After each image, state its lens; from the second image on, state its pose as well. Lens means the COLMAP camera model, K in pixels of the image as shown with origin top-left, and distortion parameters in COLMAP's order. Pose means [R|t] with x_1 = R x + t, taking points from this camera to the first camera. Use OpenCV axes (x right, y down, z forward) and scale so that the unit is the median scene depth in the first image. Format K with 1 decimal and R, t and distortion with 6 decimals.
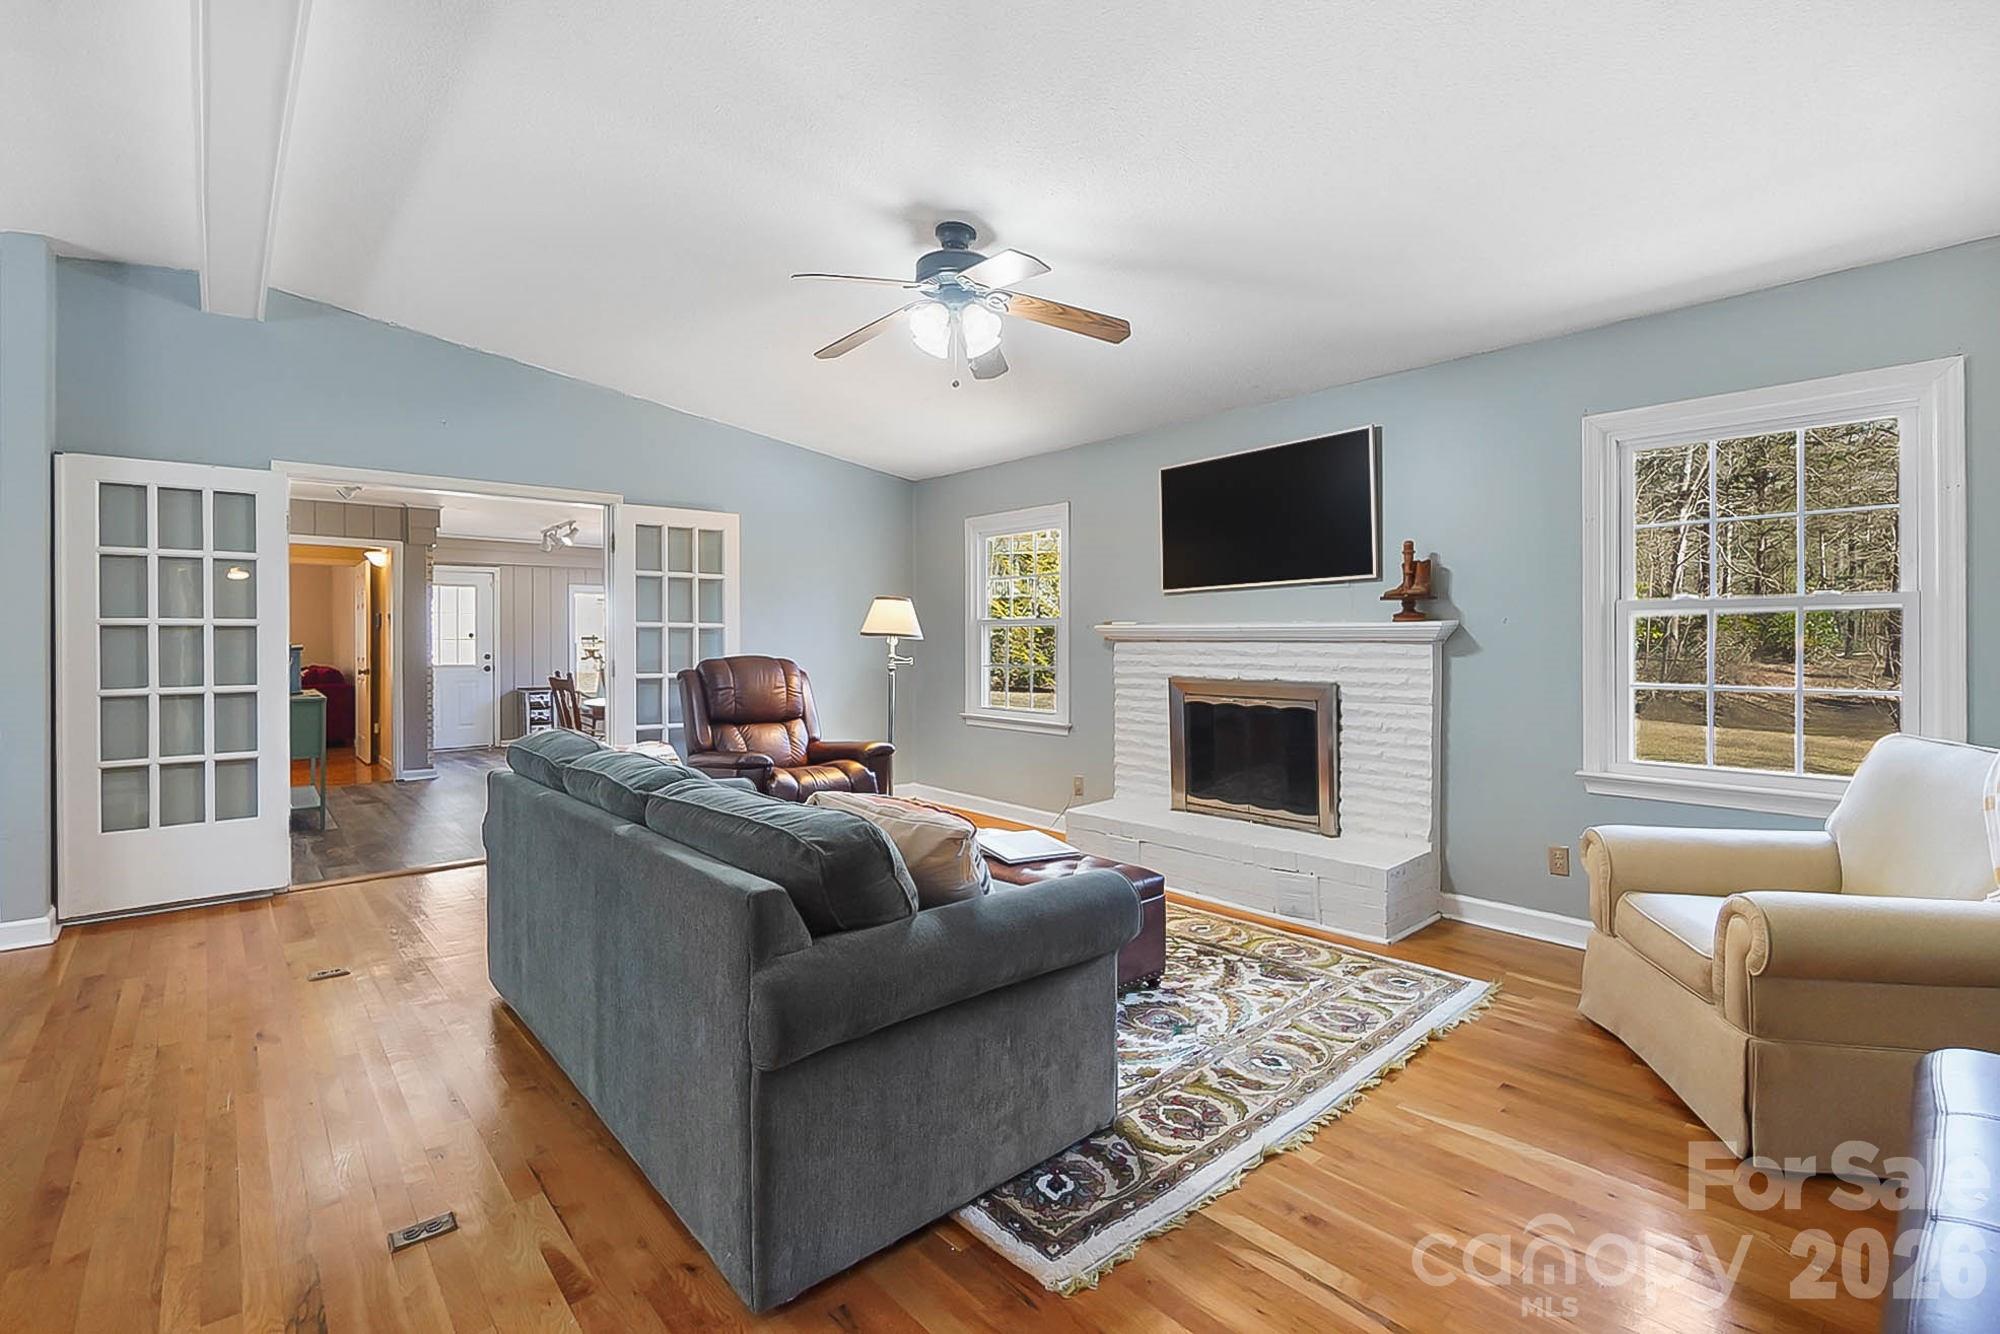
lens RADIAL K [[877.6, 0, 997.6], [0, 877.6, 648.3], [0, 0, 1]] dist [0.001271, -0.000085]
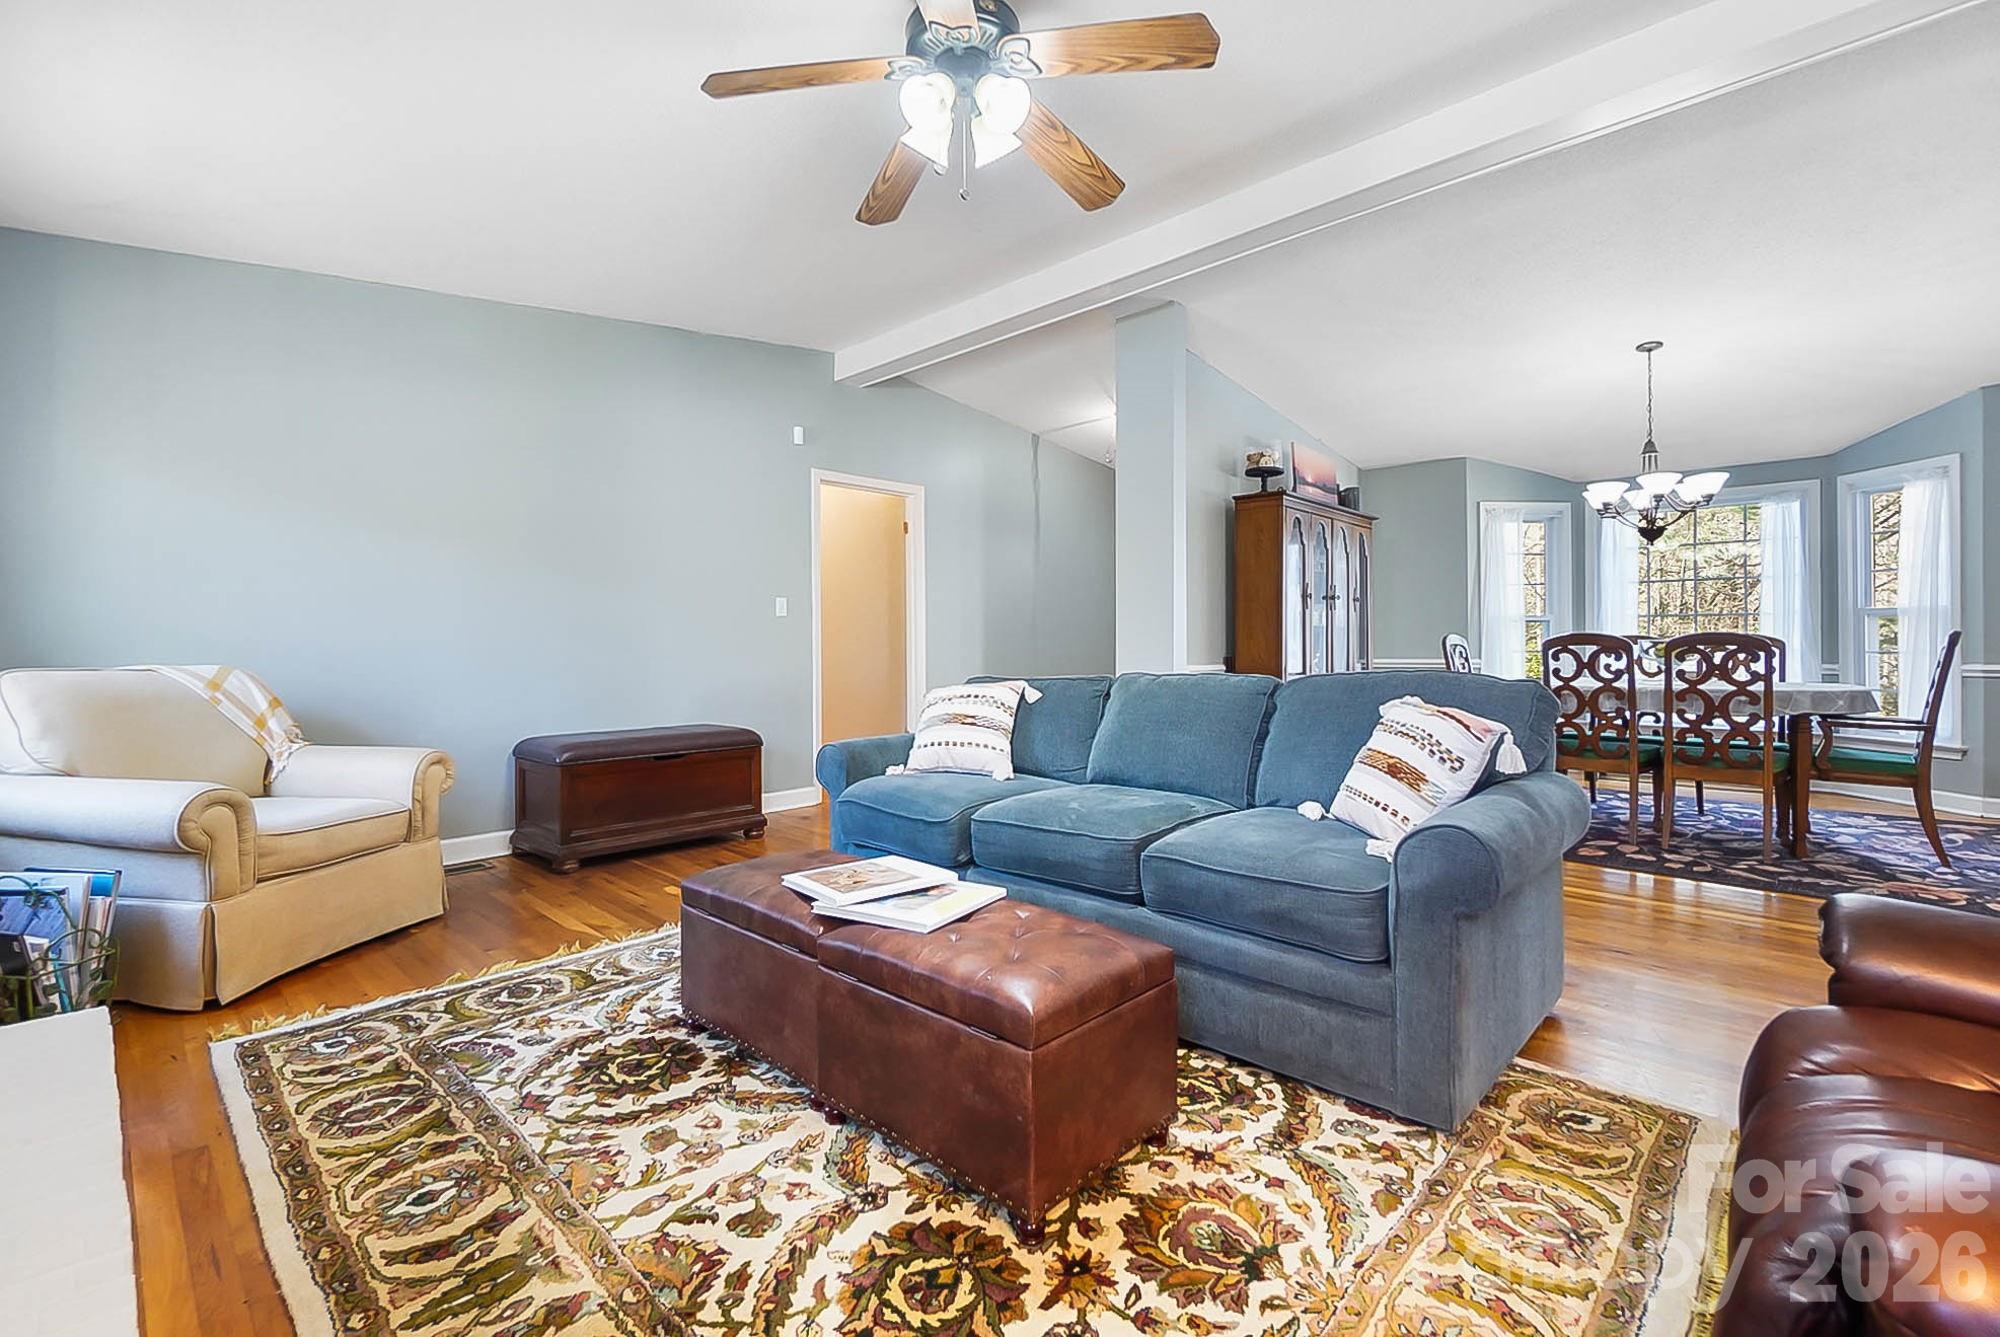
lens RADIAL K [[877.6, 0, 997.6], [0, 877.6, 649.8], [0, 0, 1]] dist [0.001271, -0.000085]
pose [[-0.996113, 0.014086, -0.086947, -0.008673], [0.012556, 0.999757, 0.018128, 0.043904], [0.087181, 0.016966, -0.996048, 1.282515]]
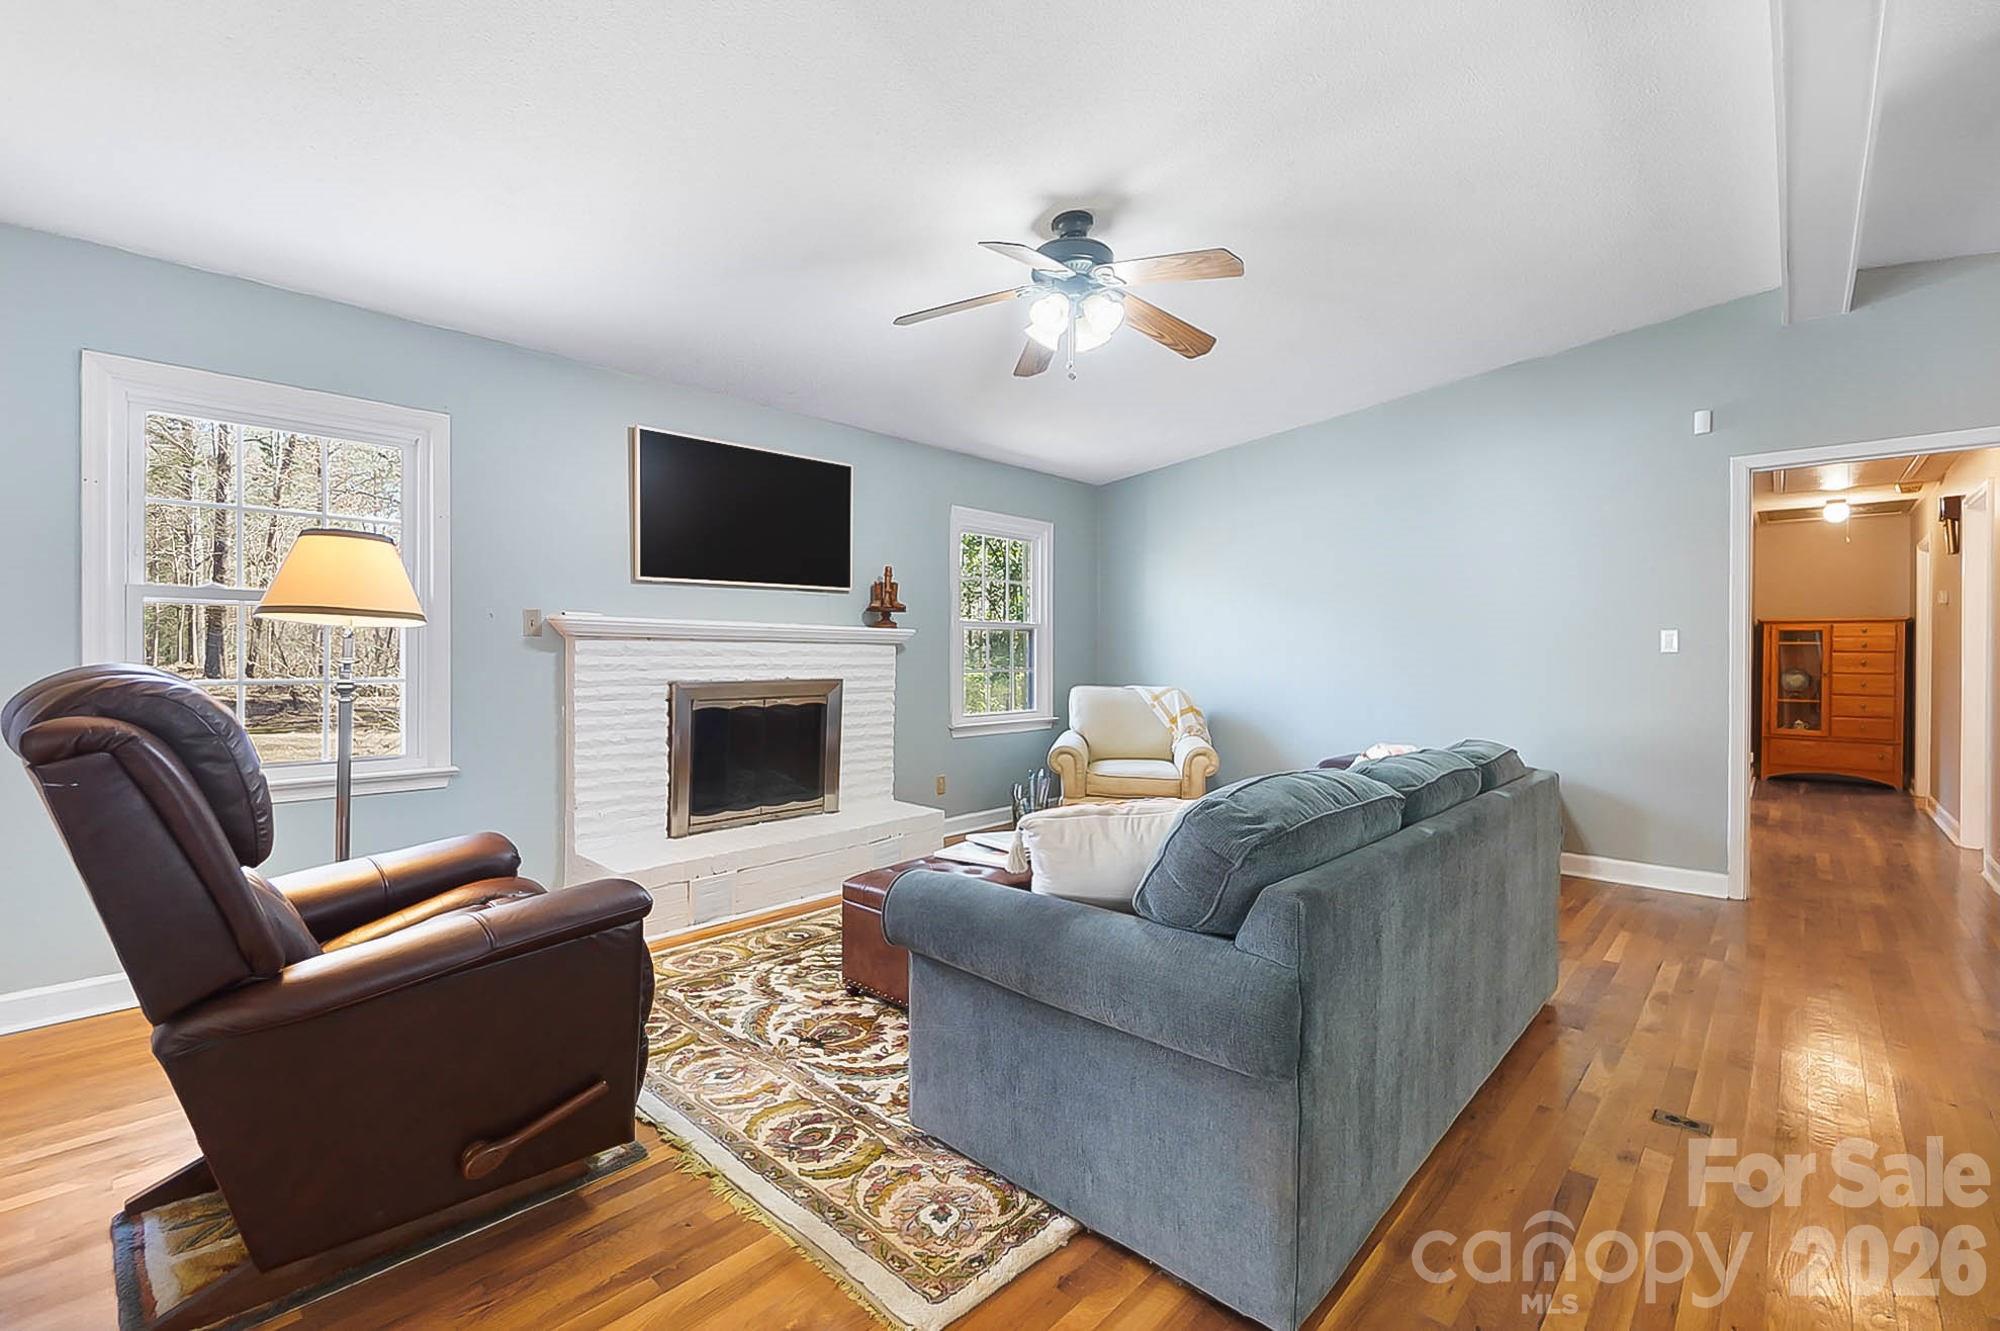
lens RADIAL K [[874.0, 0, 976.9], [0, 874.0, 662.4], [0, 0, 1]] dist [0.000750, 0.000003]
pose [[-0.079059, -0.002194, 0.996867, -0.760428], [0.008662, 0.999958, 0.002887, 0.016327], [-0.996832, 0.008863, -0.079037, 0.890459]]
